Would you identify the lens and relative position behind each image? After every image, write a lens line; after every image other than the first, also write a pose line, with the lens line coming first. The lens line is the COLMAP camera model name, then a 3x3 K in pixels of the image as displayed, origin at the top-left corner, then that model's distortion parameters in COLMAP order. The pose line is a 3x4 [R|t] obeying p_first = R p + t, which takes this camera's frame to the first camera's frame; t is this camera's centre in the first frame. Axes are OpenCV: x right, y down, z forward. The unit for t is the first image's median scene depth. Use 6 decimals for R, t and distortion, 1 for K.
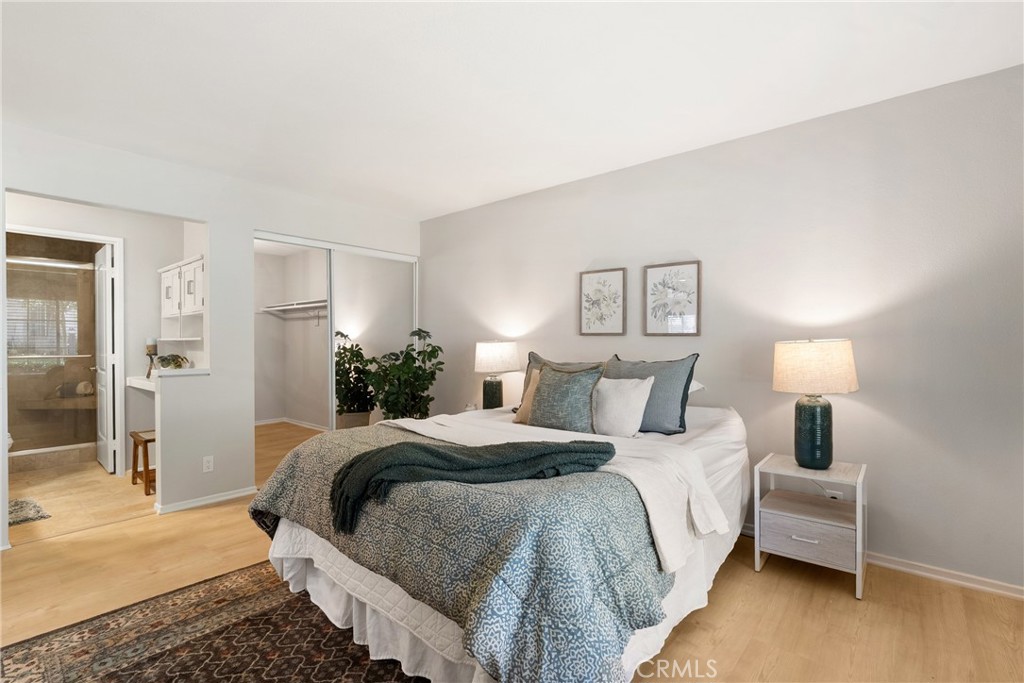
lens RADIAL K [[467.7, 0, 508.9], [0, 467.7, 344.3], [0, 0, 1]] dist [-0.006854, 0.002228]
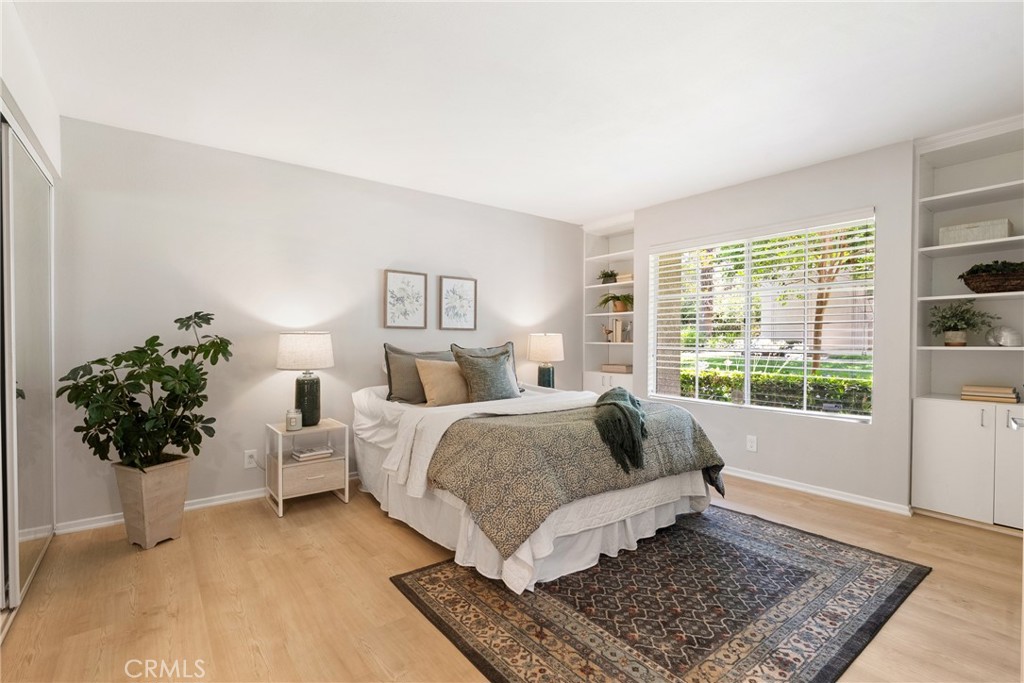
lens RADIAL K [[467.7, 0, 491.3], [0, 467.7, 338.2], [0, 0, 1]] dist [-0.006854, 0.002228]
pose [[0.222039, -0.002662, 0.975034, -0.901880], [0.002797, 0.999994, 0.002093, 0.003500], [-0.975034, 0.002263, 0.222045, 0.551106]]
